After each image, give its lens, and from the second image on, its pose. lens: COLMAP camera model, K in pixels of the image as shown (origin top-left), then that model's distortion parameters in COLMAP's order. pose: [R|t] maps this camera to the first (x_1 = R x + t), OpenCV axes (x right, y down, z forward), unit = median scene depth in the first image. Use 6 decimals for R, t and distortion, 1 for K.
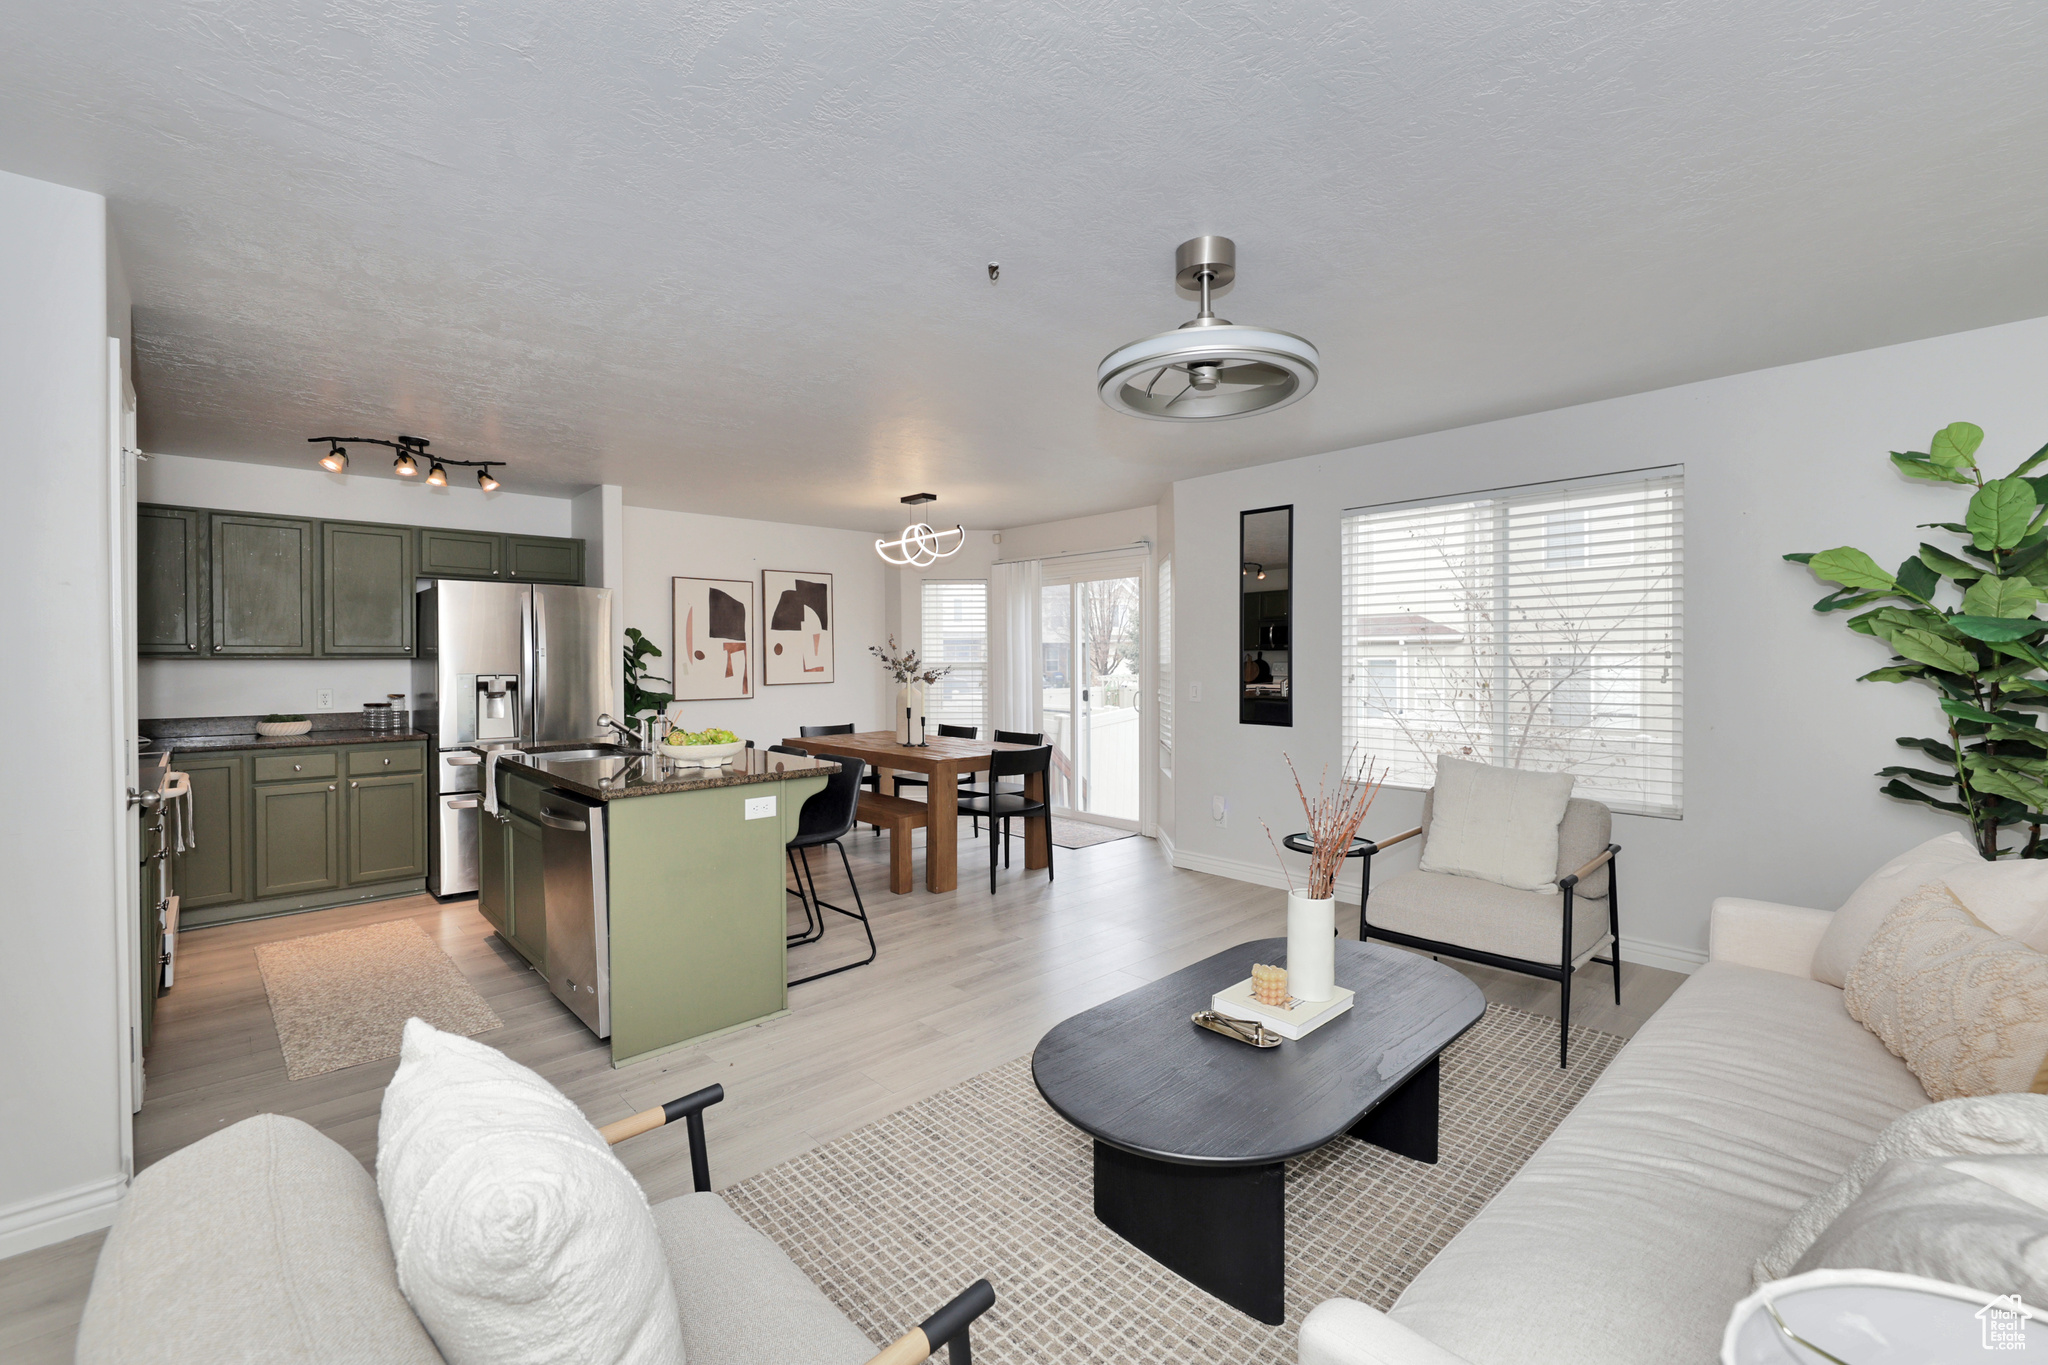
lens RADIAL K [[875.9, 0, 1035.9], [0, 875.9, 671.4], [0, 0, 1]] dist [-0.001901, -0.000644]
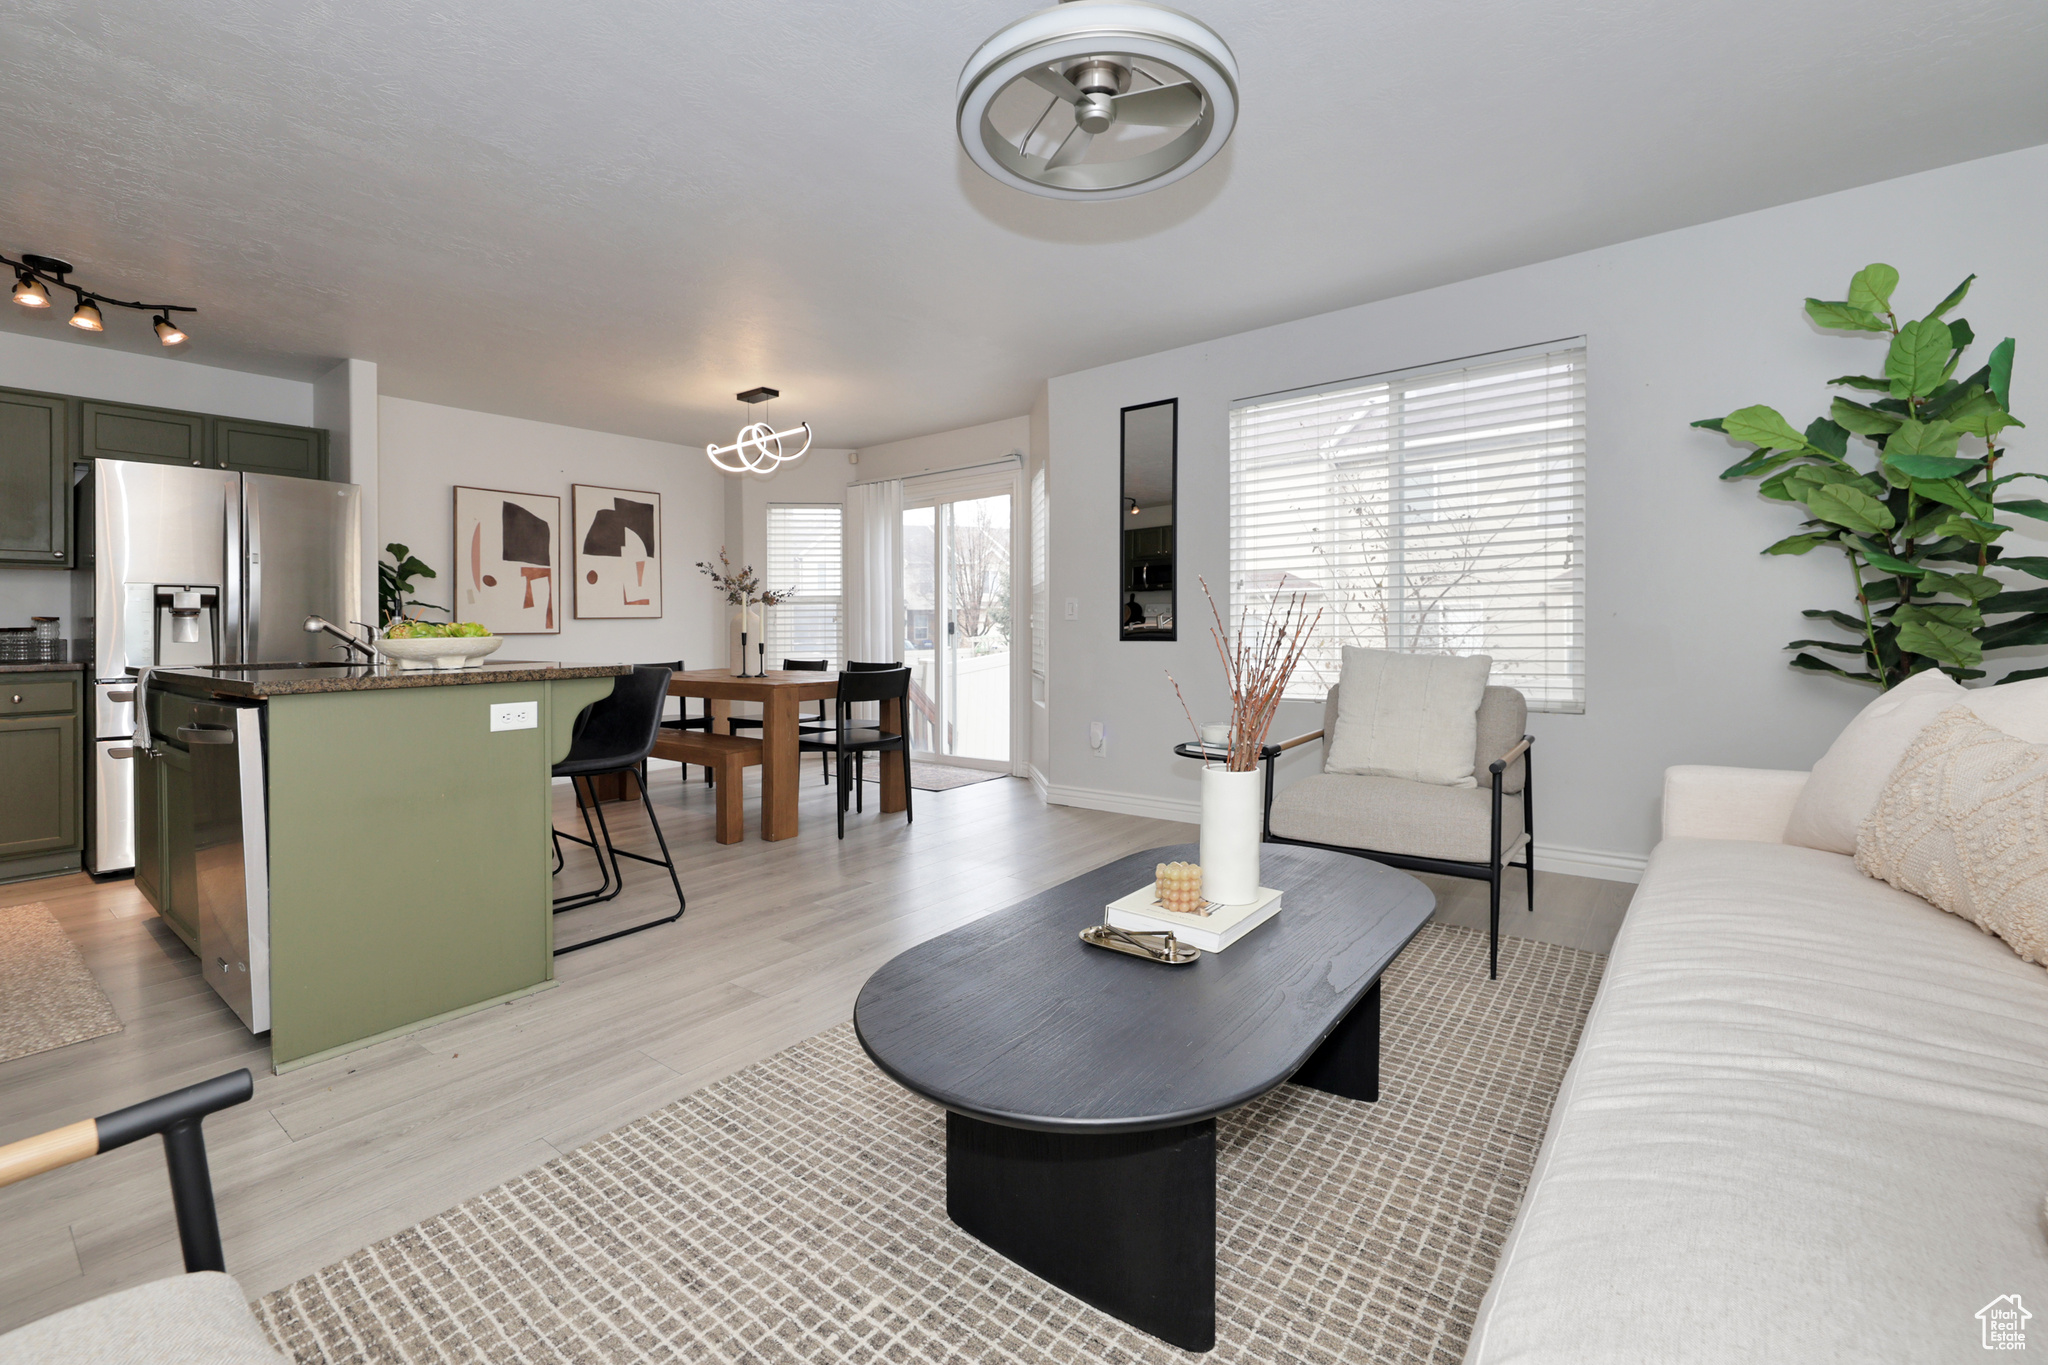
lens RADIAL K [[875.9, 0, 1064.9], [0, 875.9, 642.6], [0, 0, 1]] dist [-0.001901, -0.000644]
pose [[0.983818, 0.002057, 0.179161, 0.020266], [-0.001731, 0.999997, -0.001972, 0.094893], [-0.179164, 0.001630, 0.983818, 0.171783]]
